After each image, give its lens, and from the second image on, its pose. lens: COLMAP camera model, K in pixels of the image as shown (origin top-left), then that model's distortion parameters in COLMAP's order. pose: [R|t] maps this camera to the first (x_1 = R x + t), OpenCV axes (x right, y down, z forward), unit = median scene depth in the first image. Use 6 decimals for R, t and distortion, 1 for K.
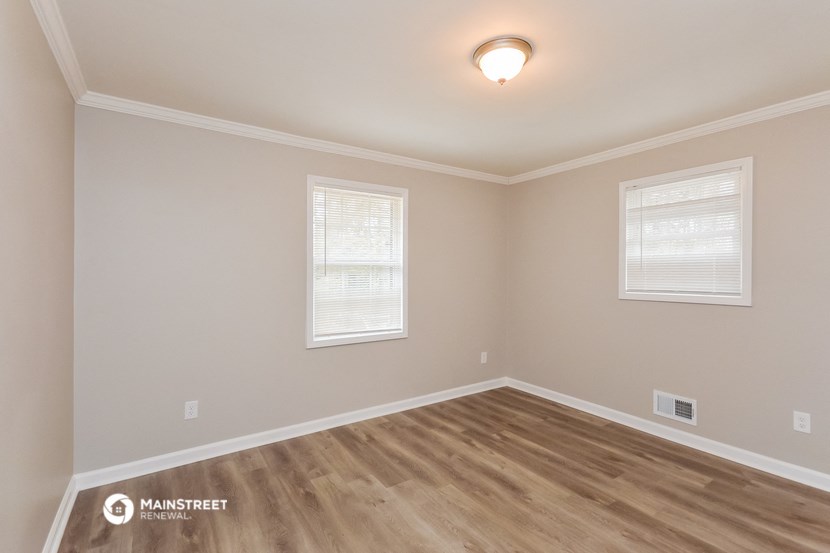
lens RADIAL K [[380.5, 0, 417.9], [0, 380.5, 278.3], [0, 0, 1]] dist [0.016721, -0.001423]
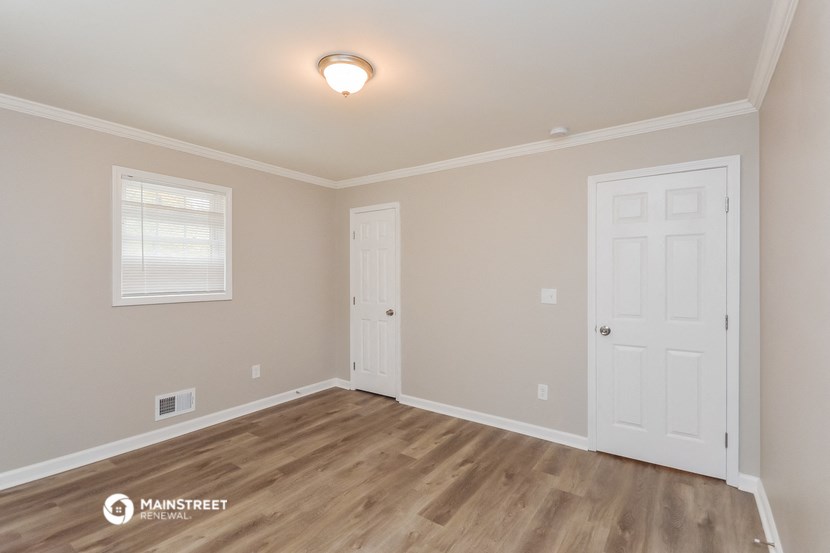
lens RADIAL K [[380.5, 0, 420.3], [0, 380.5, 276.5], [0, 0, 1]] dist [0.016721, -0.001423]
pose [[-0.350148, -0.000972, 0.936694, -0.605148], [0.010079, 0.999938, 0.004805, -0.008178], [-0.936640, 0.011124, -0.350116, 0.830568]]
